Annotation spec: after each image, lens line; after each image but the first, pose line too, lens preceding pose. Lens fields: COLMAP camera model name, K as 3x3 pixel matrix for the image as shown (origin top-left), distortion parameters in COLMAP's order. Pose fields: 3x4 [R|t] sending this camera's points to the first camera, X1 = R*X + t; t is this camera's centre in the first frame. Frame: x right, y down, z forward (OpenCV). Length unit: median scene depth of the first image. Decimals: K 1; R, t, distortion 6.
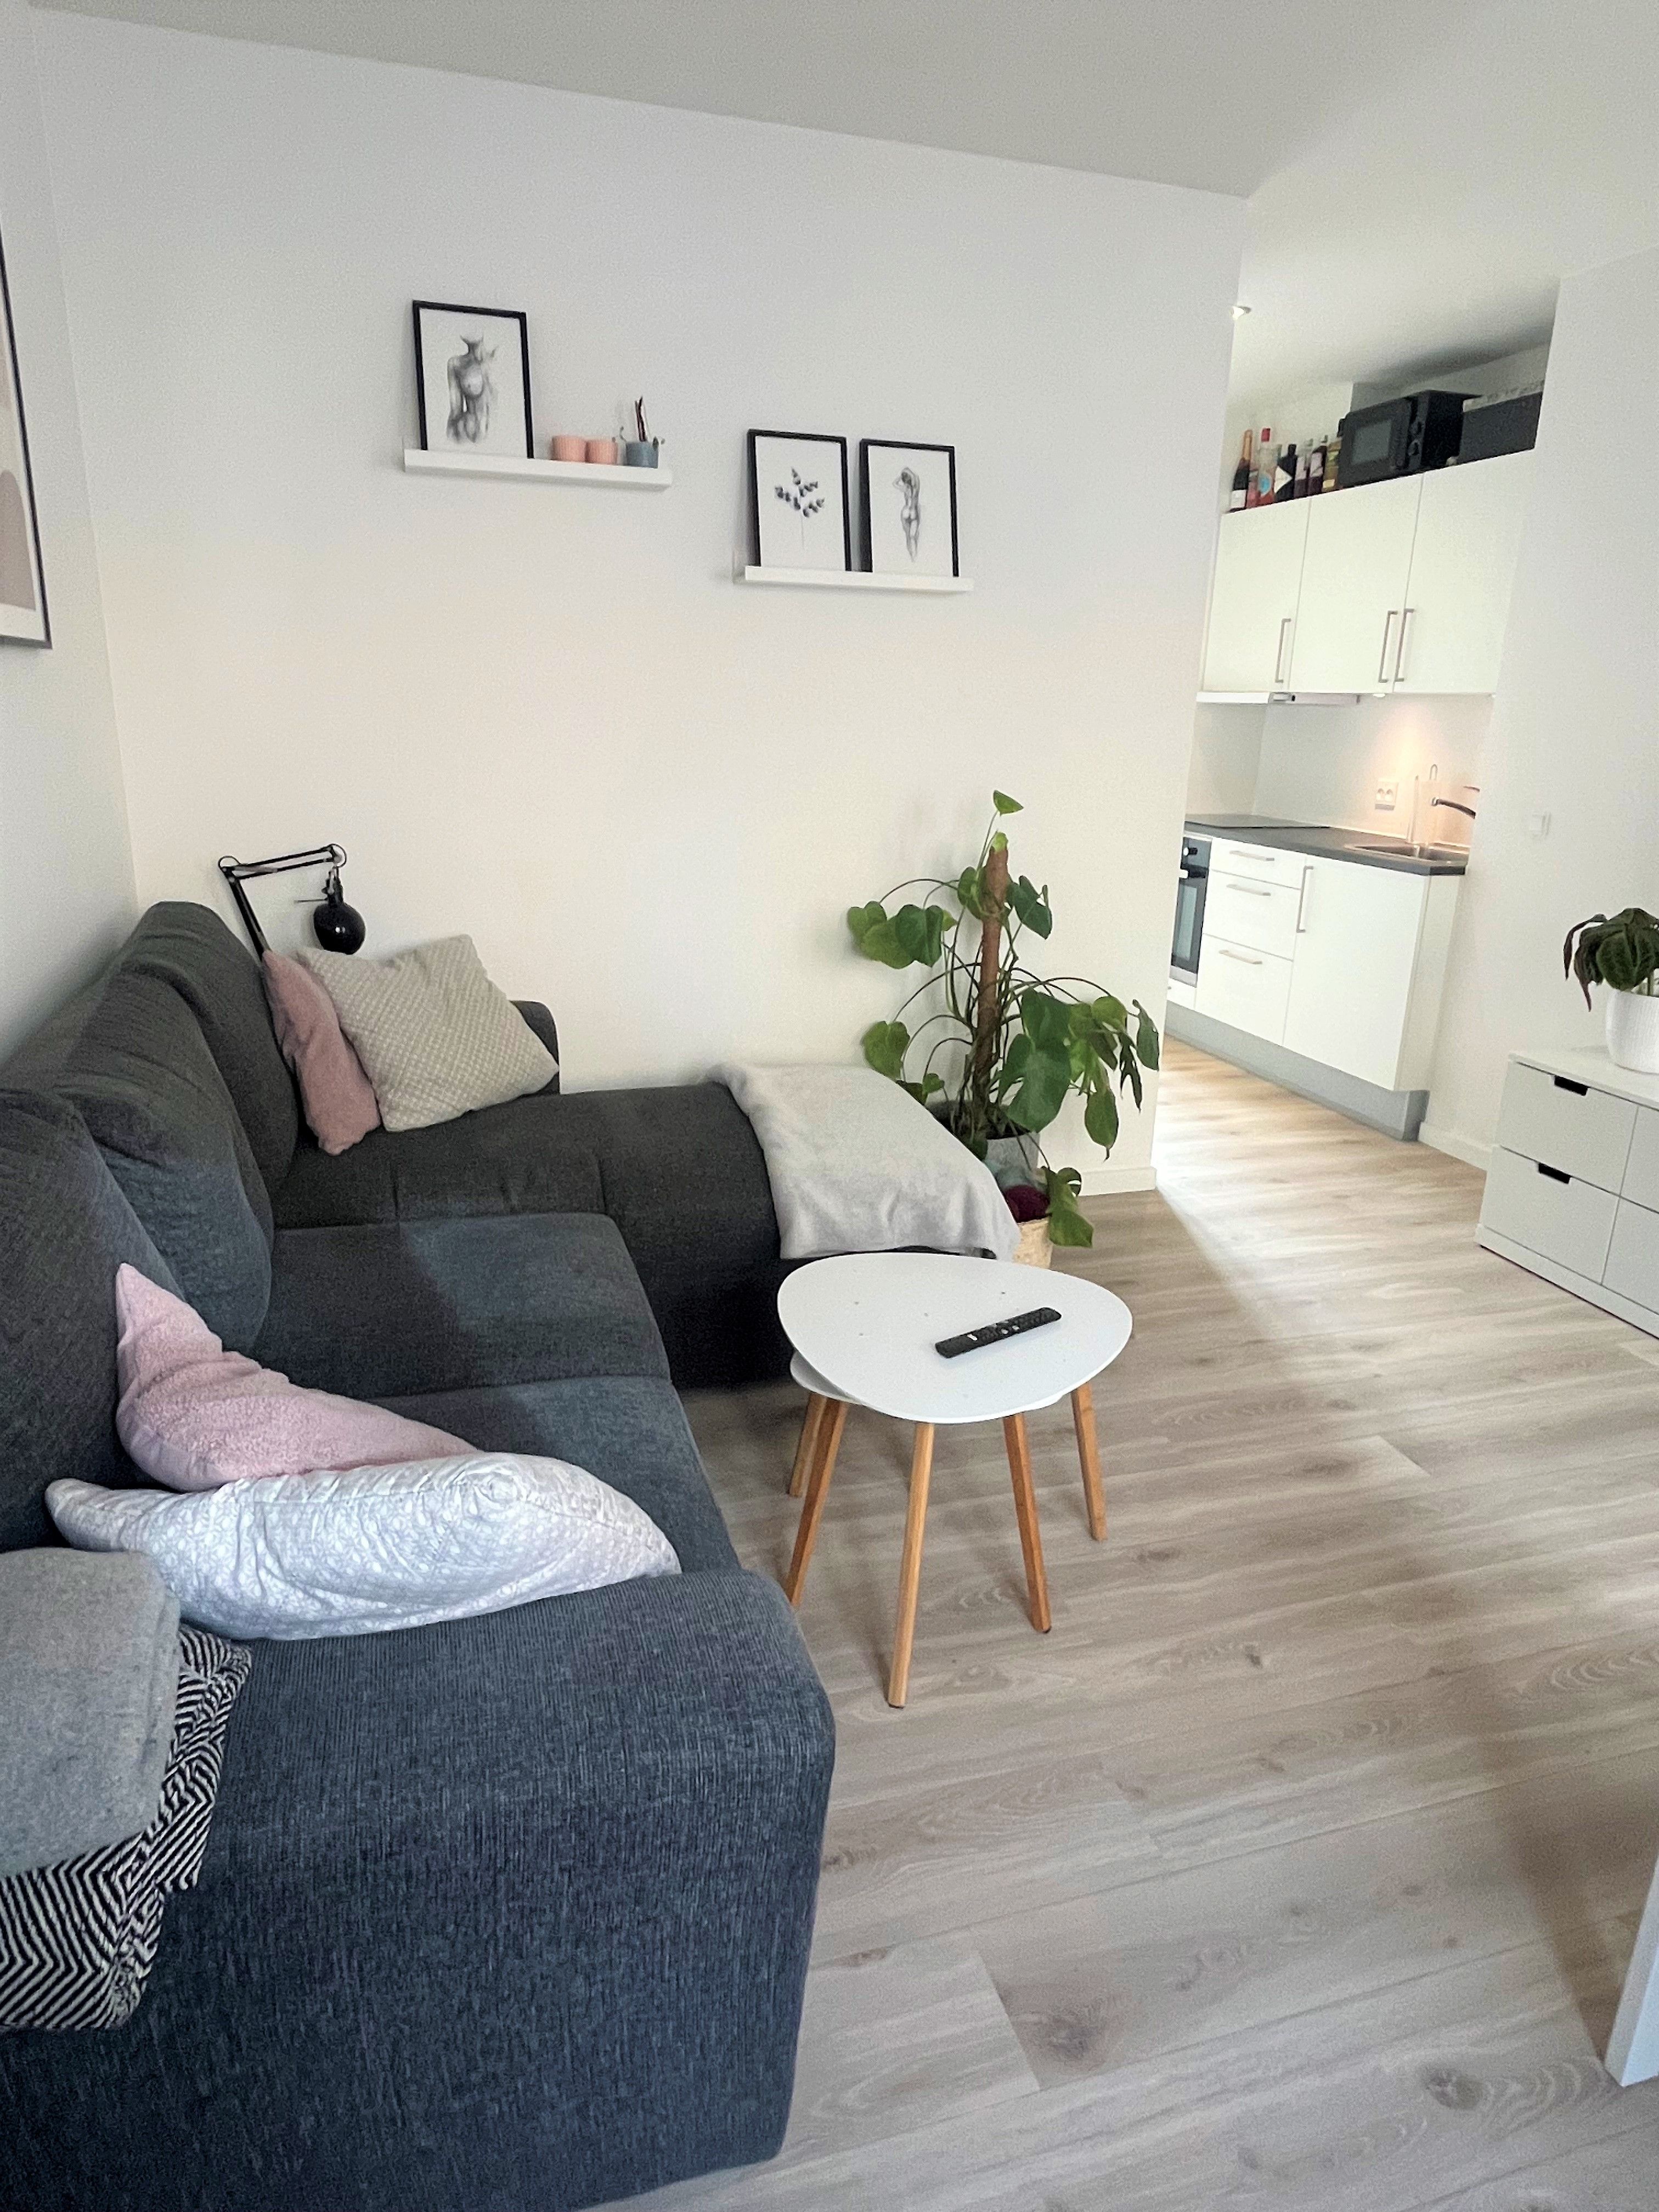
lens RADIAL K [[1311.0, 0, 824.6], [0, 1311.0, 1105.3], [0, 0, 1]] dist [-0.006315, -0.004532]
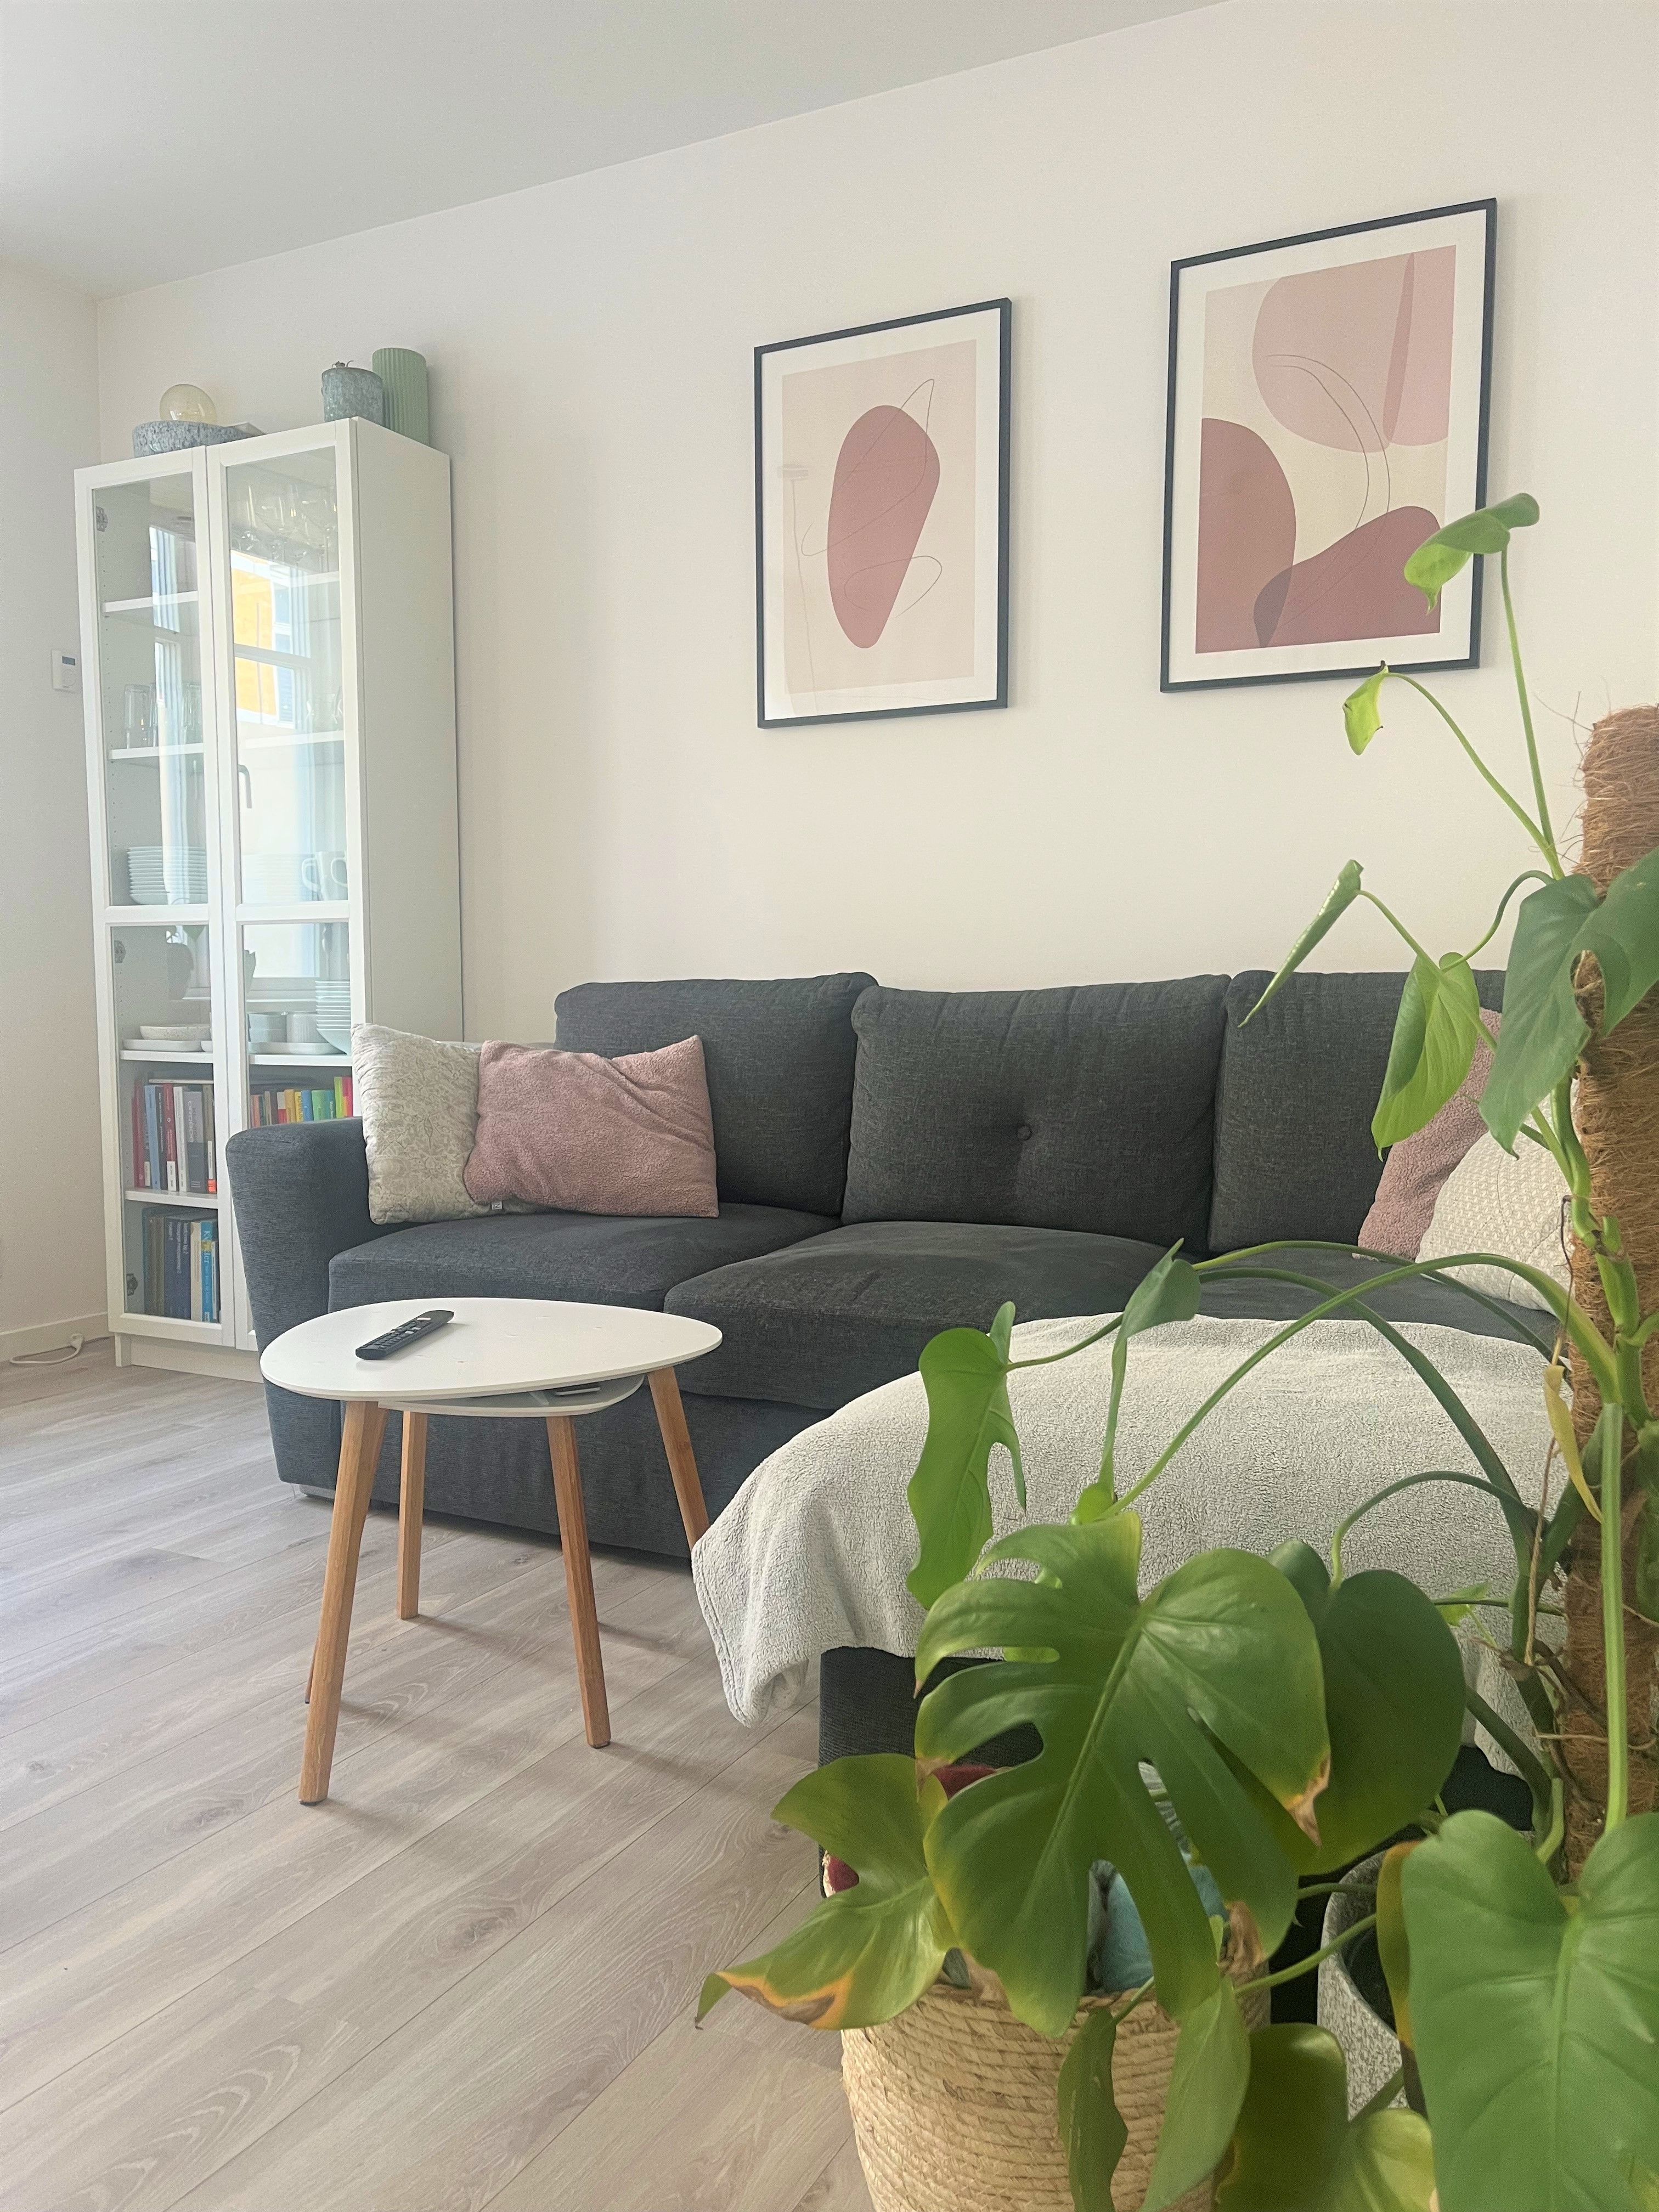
lens RADIAL K [[1693.3, 0, 814.4], [0, 1693.3, 1108.5], [0, 0, 1]] dist [0.034935, -0.022043]
pose [[-0.698251, 0.018253, -0.715620, 0.505877], [-0.231877, 0.940011, 0.250226, -0.200739], [0.677258, 0.340656, -0.652131, 1.286011]]
